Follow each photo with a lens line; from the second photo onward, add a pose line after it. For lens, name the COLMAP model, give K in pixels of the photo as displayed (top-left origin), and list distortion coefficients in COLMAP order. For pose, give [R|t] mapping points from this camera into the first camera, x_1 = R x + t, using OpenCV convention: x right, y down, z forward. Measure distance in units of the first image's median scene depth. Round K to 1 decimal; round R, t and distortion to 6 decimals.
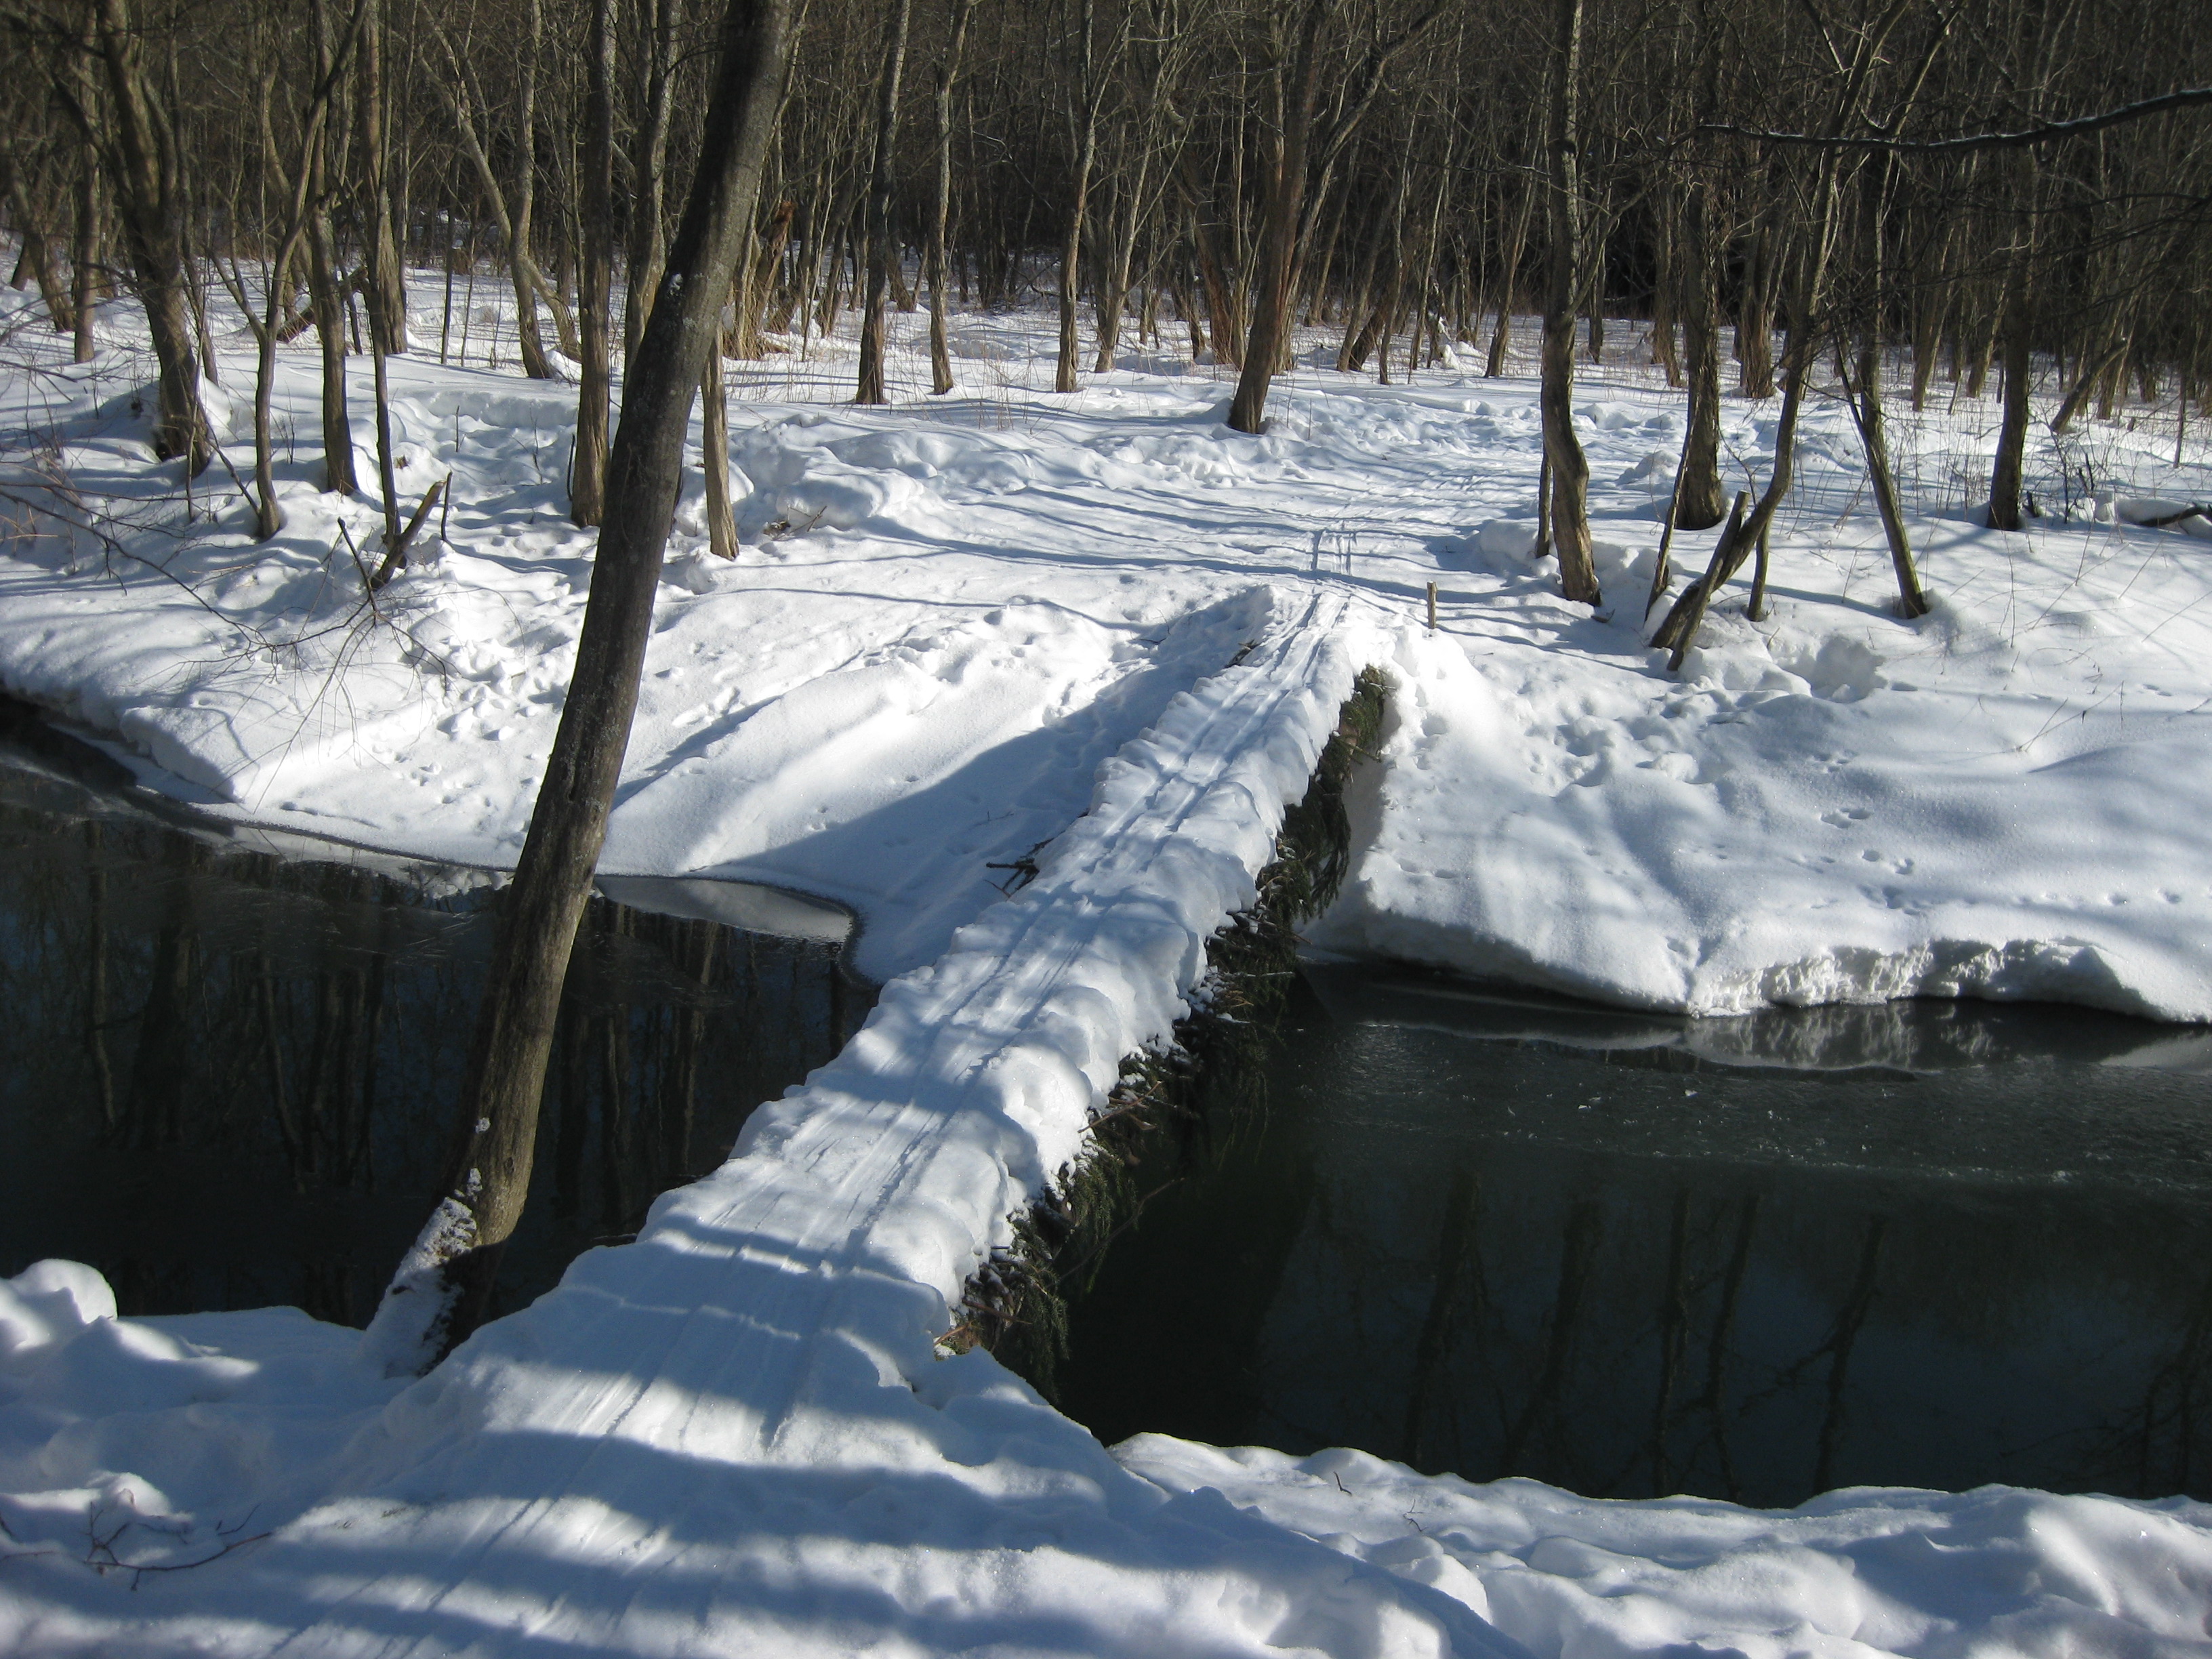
lens RADIAL K [[2467.9, 0, 1111.4], [0, 2467.9, 783.6], [0, 0, 1]] dist [-0.184353, 0.161017]
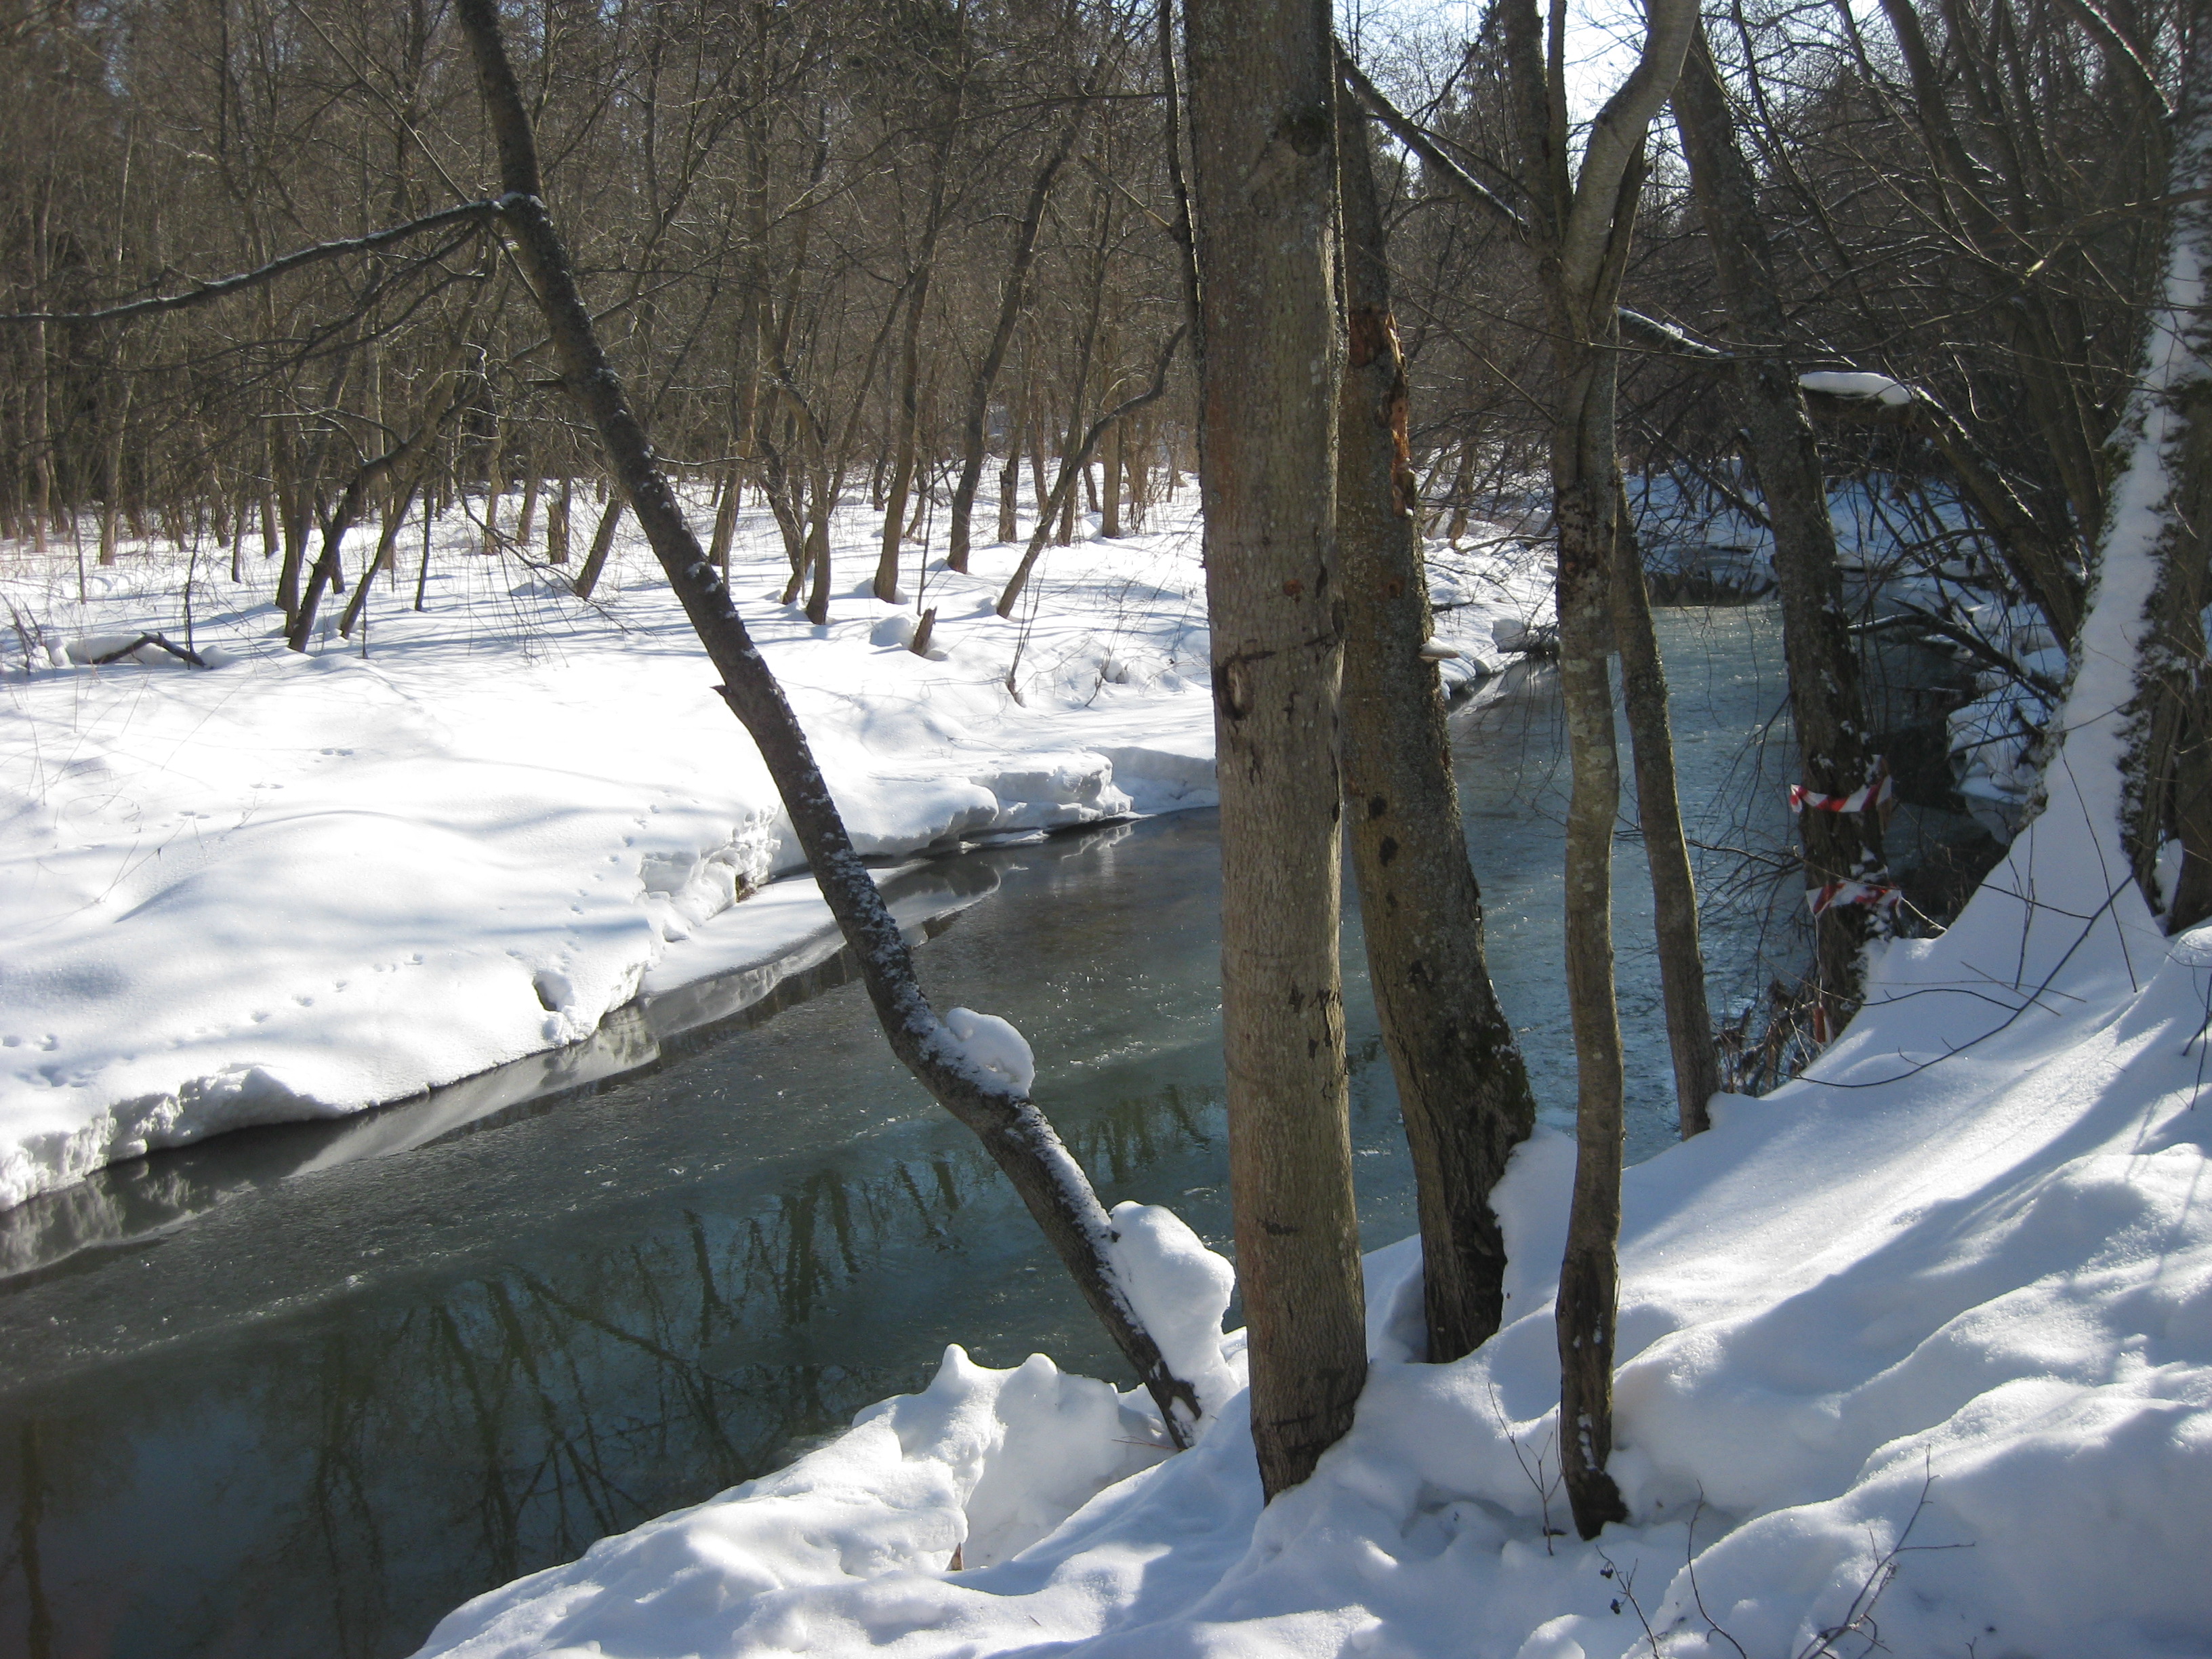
lens RADIAL K [[2467.9, 0, 1111.4], [0, 2467.9, 783.6], [0, 0, 1]] dist [-0.184353, 0.161017]
pose [[0.622659, -0.194499, 0.757935, -0.120814], [0.235552, 0.970277, 0.055479, -0.020468], [-0.746198, 0.143989, 0.649966, 0.040842]]
